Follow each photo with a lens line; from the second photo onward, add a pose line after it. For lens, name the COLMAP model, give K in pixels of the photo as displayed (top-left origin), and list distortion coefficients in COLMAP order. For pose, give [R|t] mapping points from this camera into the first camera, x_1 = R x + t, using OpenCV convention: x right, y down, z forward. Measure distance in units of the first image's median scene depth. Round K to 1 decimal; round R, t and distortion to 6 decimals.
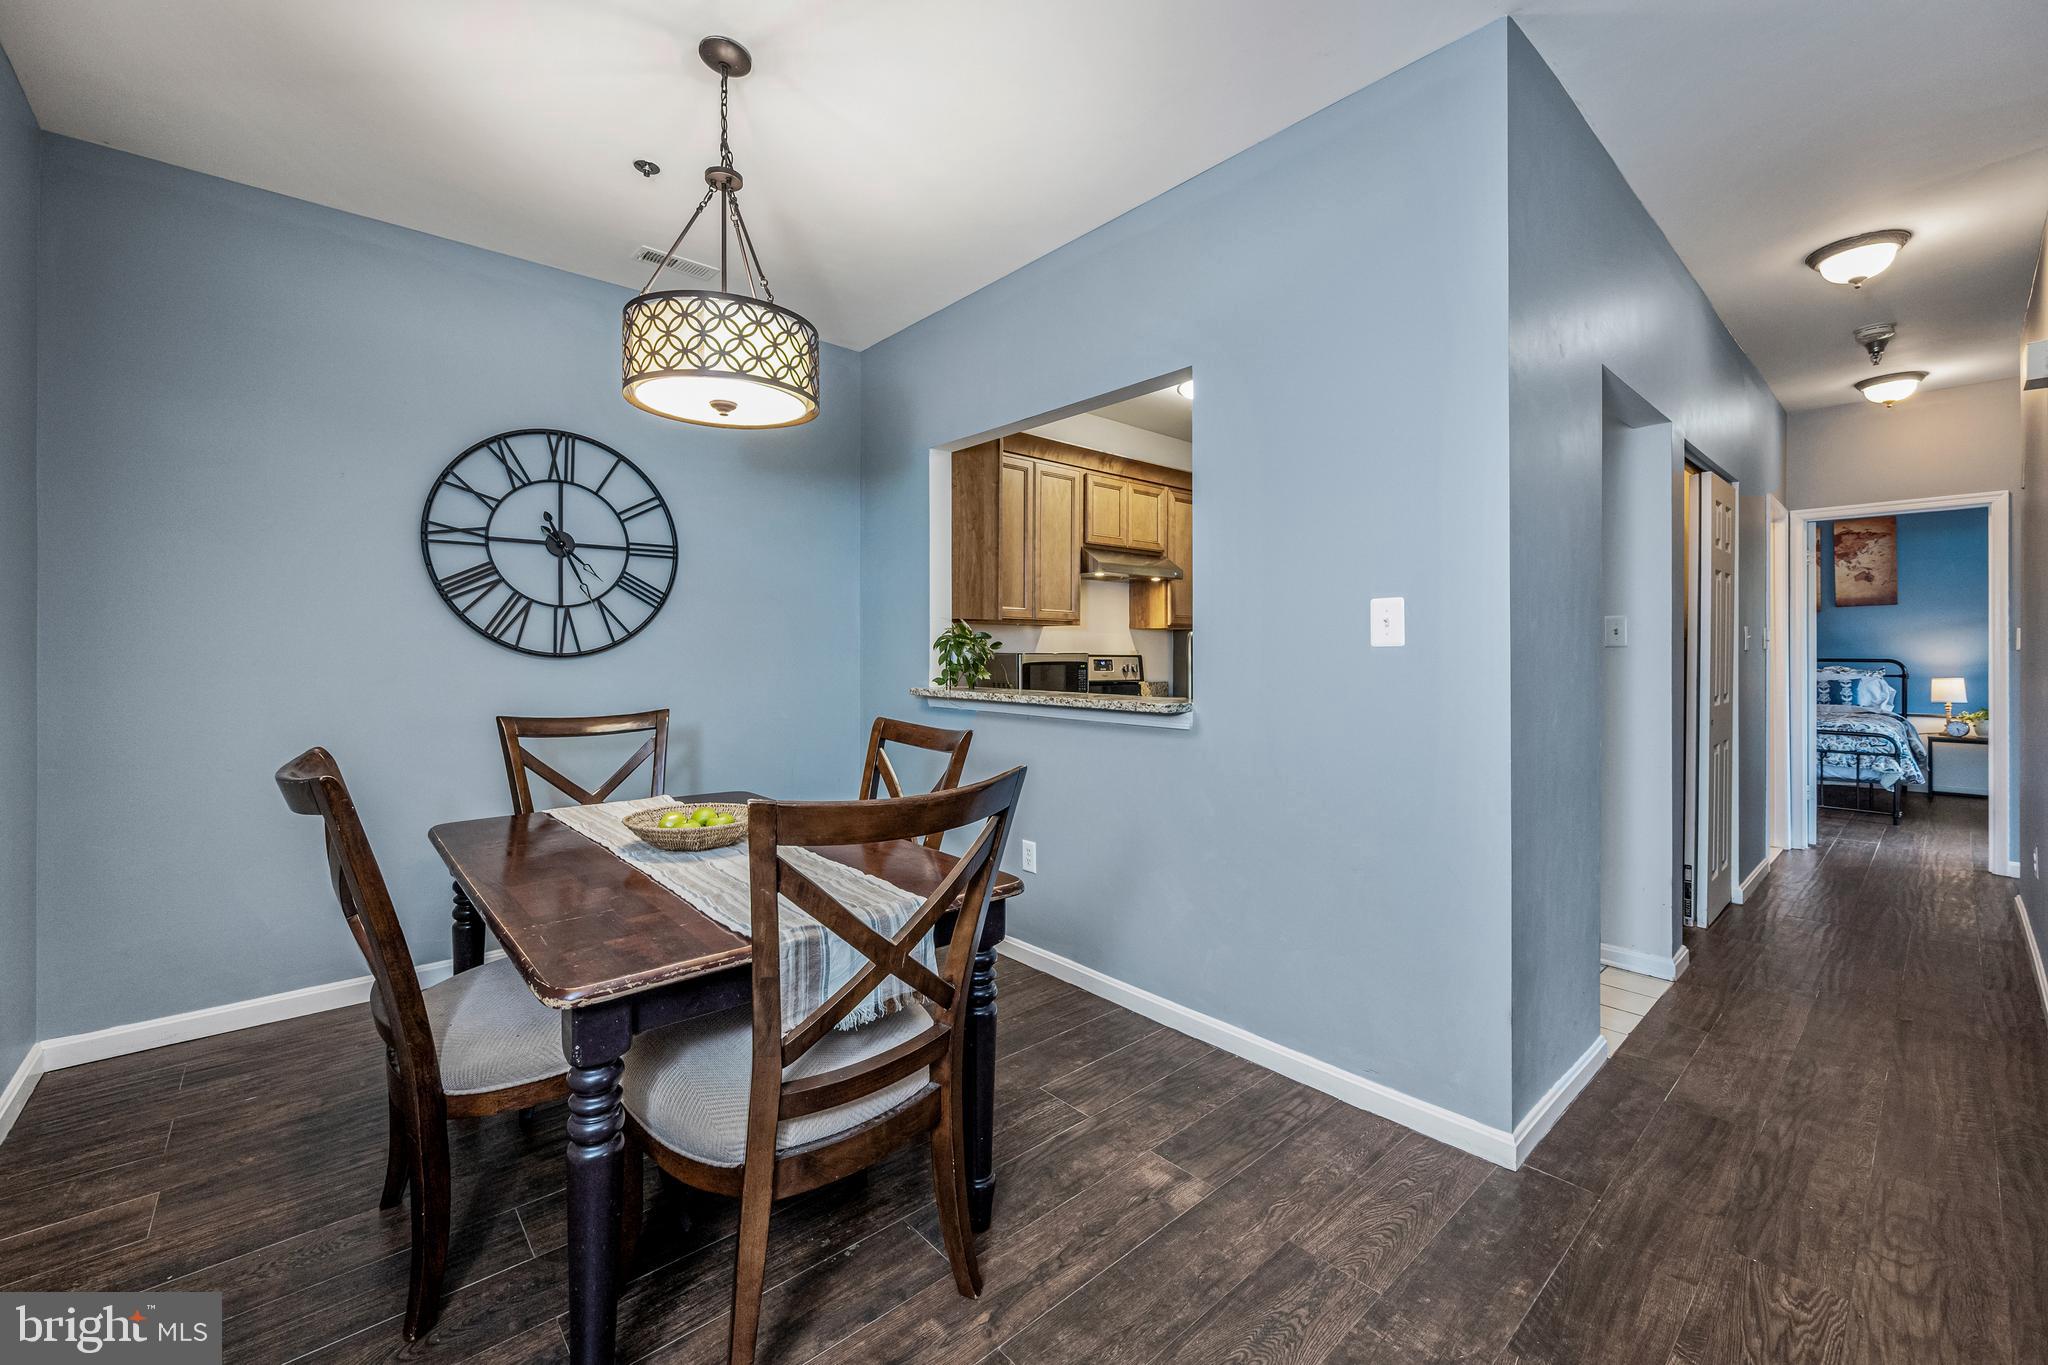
lens RADIAL K [[827.2, 0, 1026.3], [0, 827.2, 660.9], [0, 0, 1]] dist [-0.000534, -0.000030]
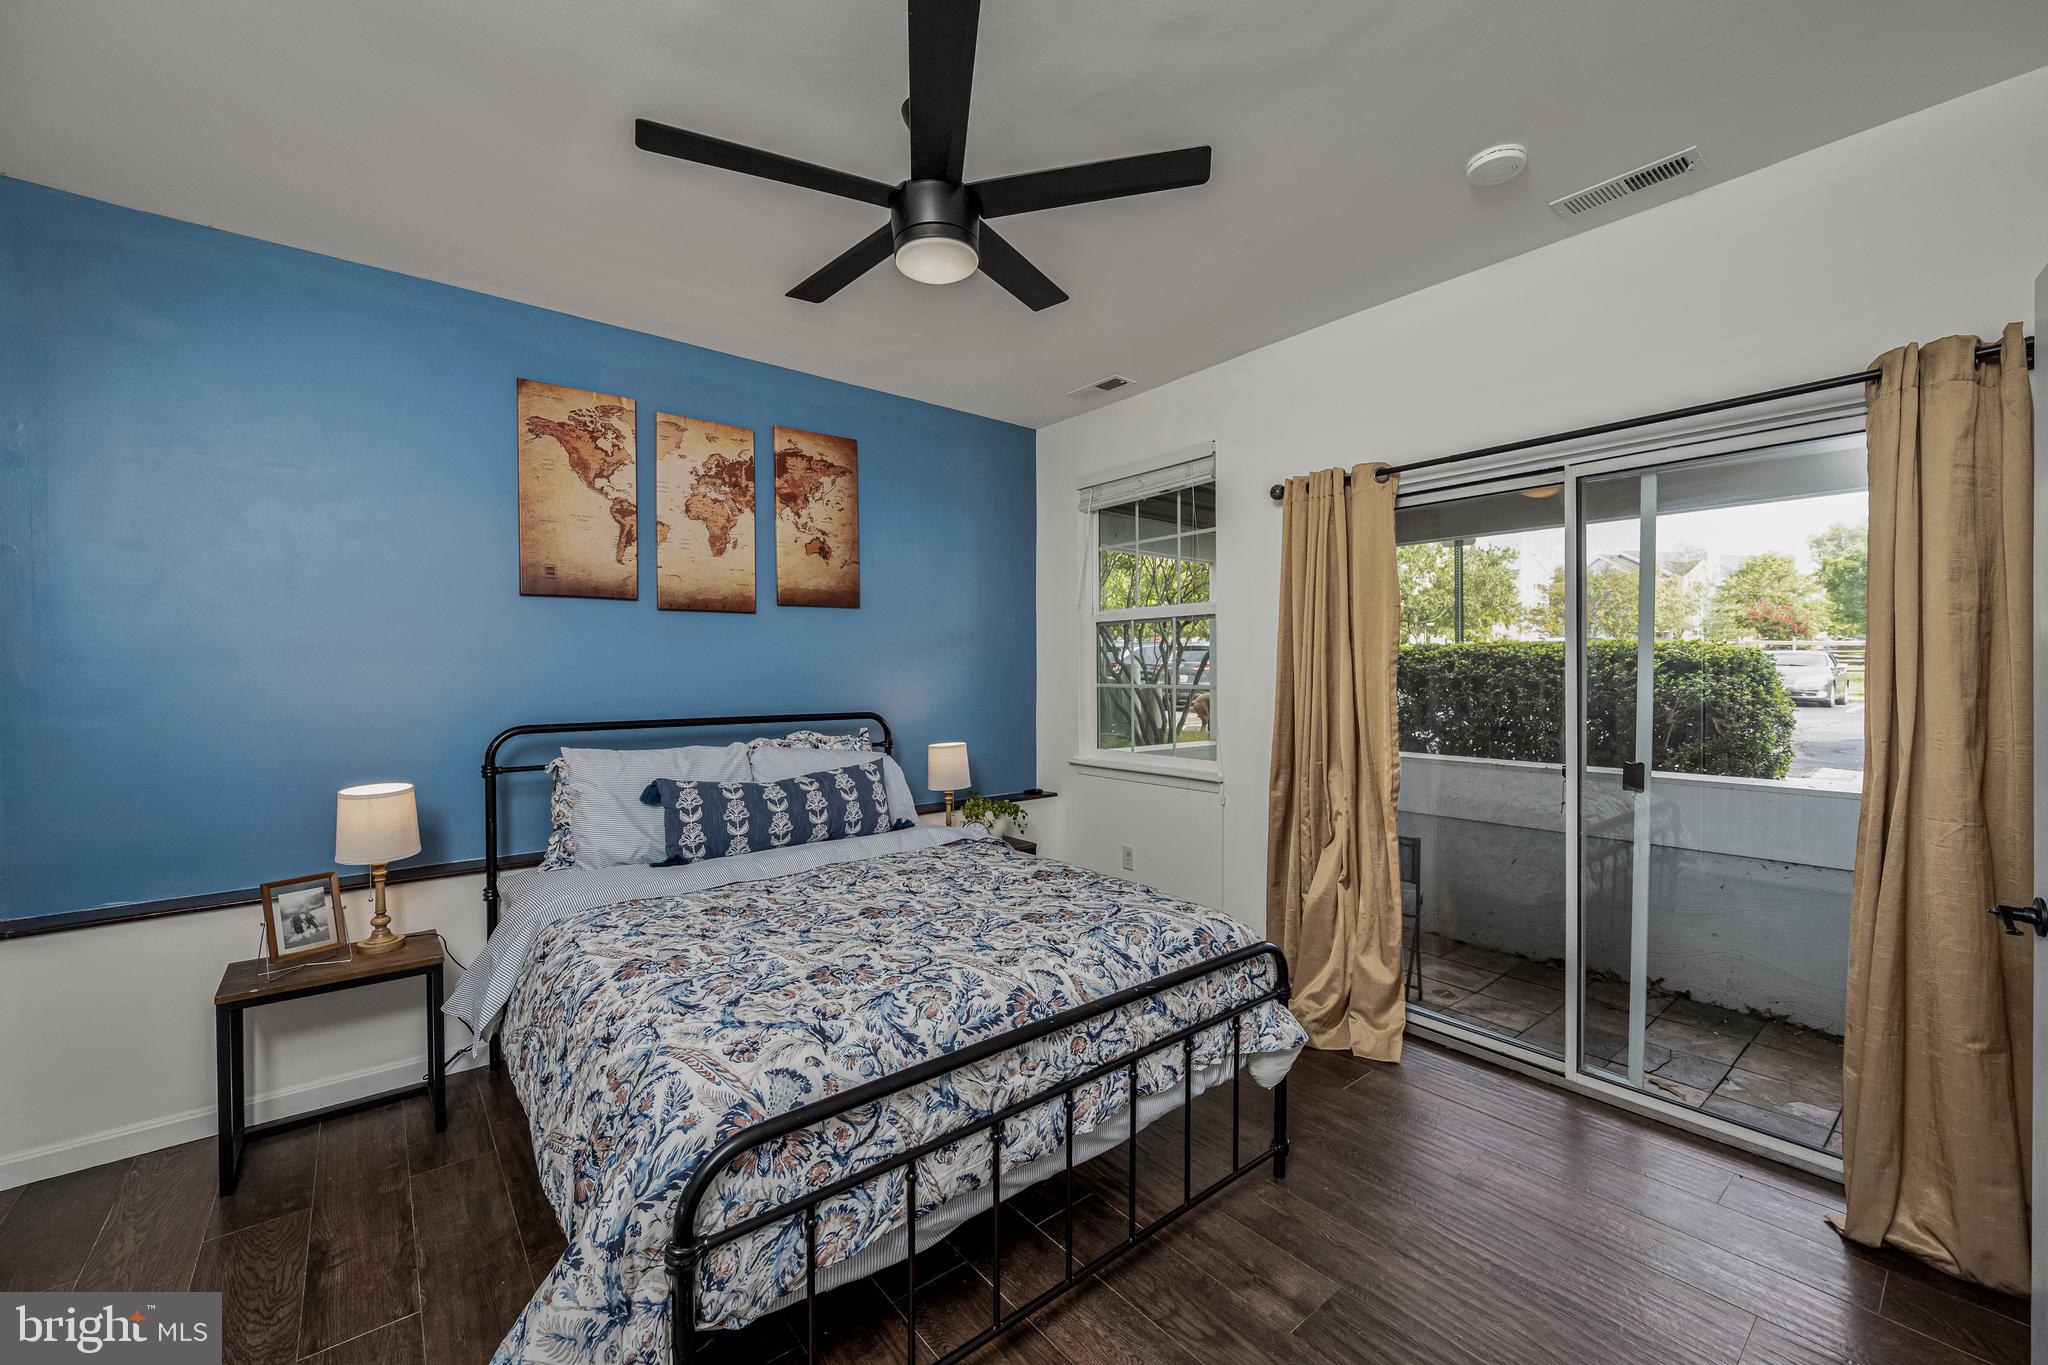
lens RADIAL K [[808.8, 0, 1030.0], [0, 808.8, 679.4], [0, 0, 1]] dist [0.000539, 0.000136]
pose [[0.042077, -0.006891, 0.999091, 0.550737], [0.005696, 0.999962, 0.006657, -0.025253], [-0.999098, 0.005411, 0.042115, 0.888845]]
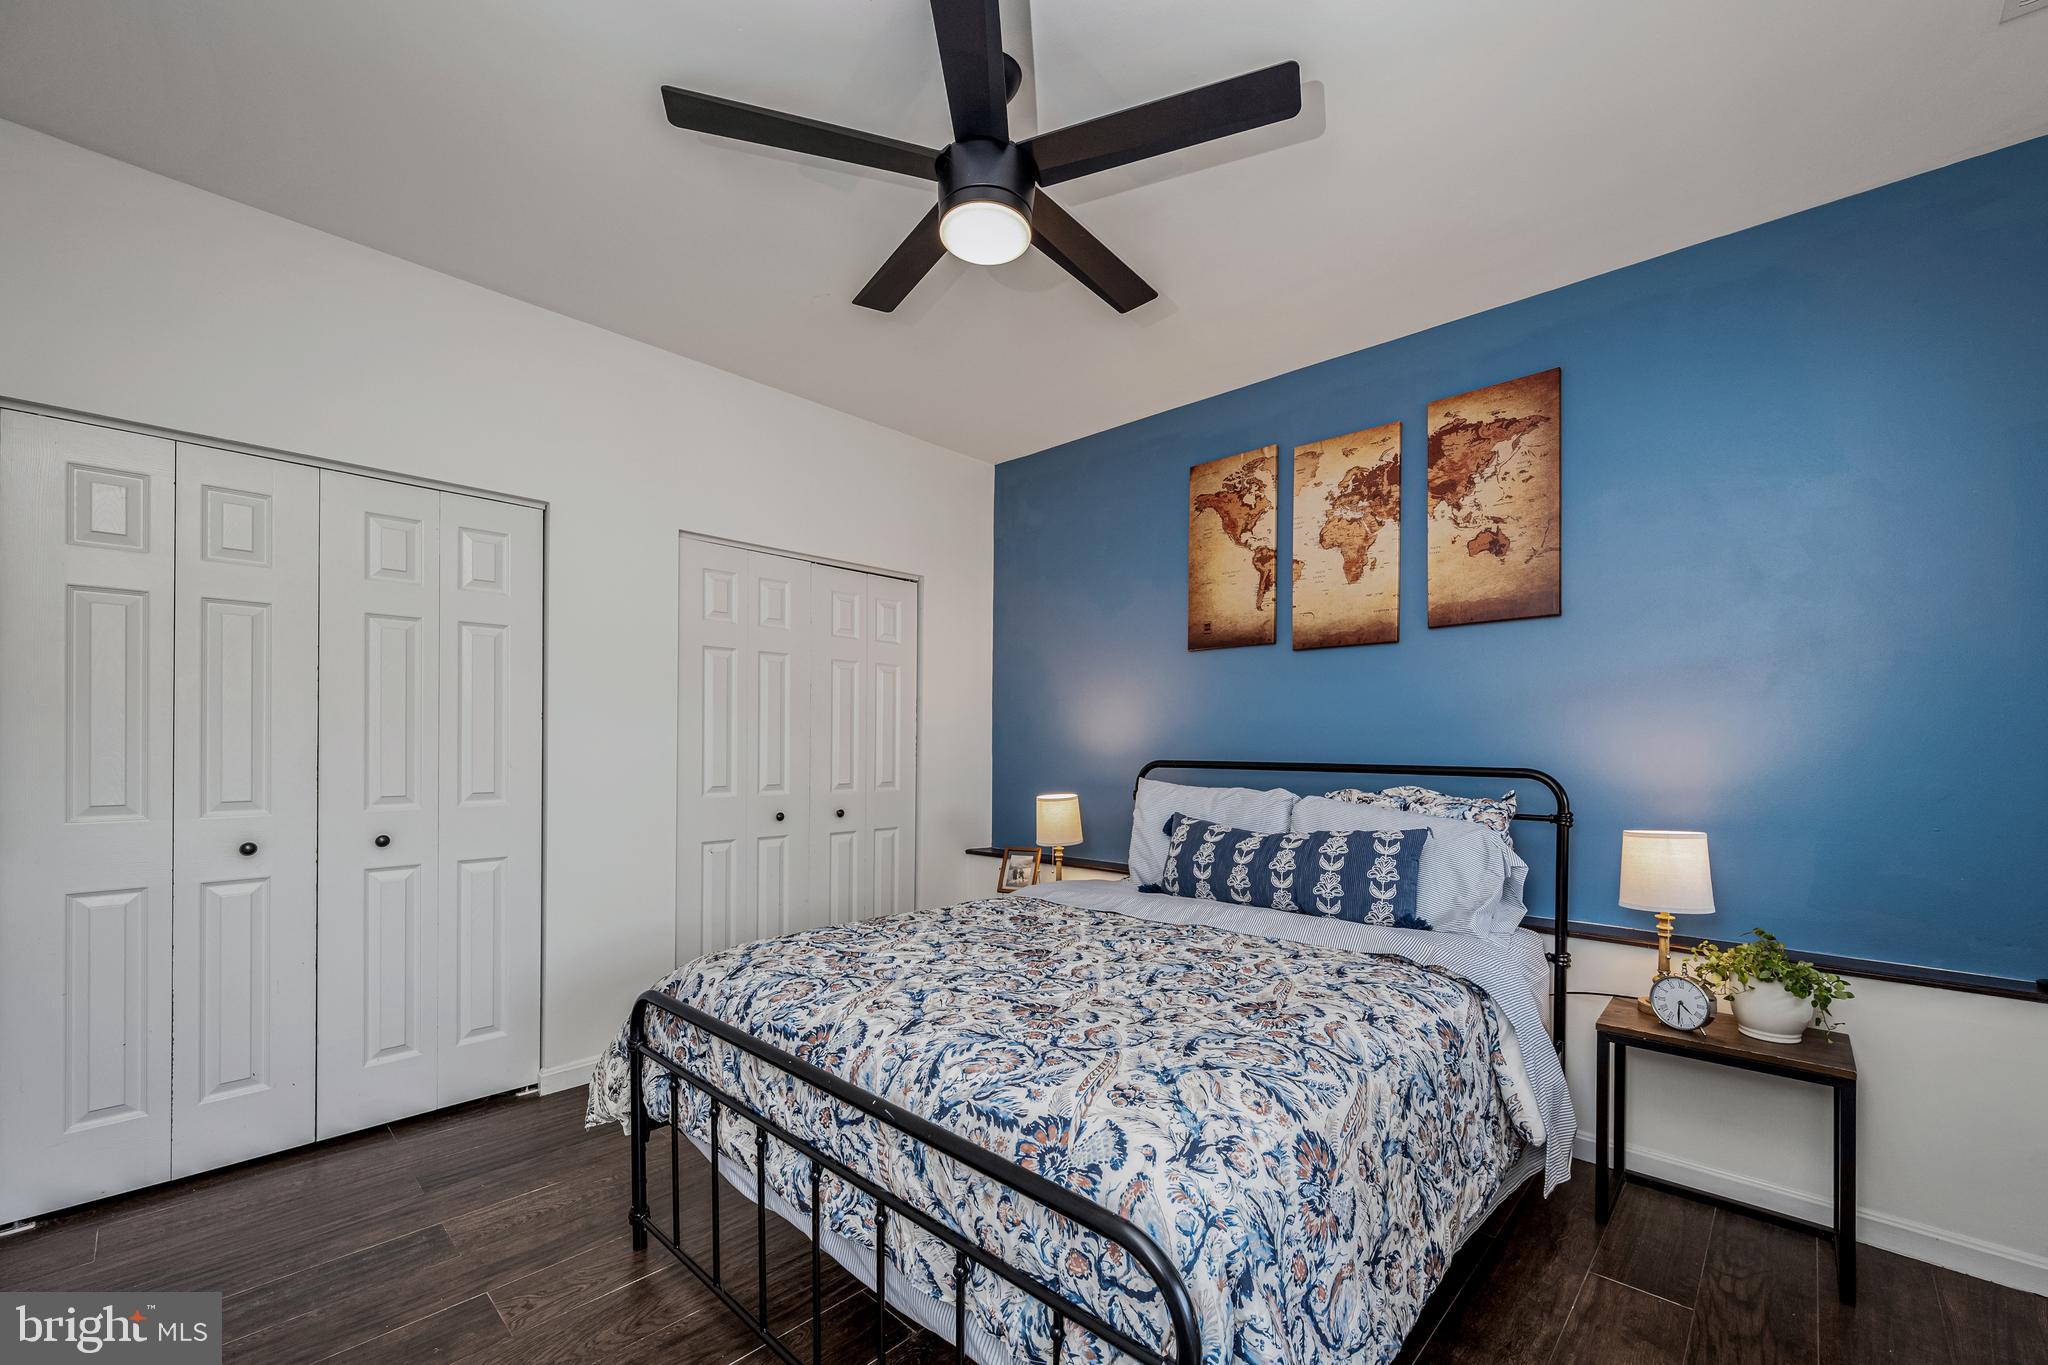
lens RADIAL K [[822.3, 0, 1029.5], [0, 822.3, 748.1], [0, 0, 1]] dist [0.001427, 0.000107]
pose [[0.995219, 0.009517, 0.097201, 0.809700], [-0.009893, 0.999945, 0.003394, -0.009706], [-0.097164, -0.004339, 0.995259, 0.683484]]
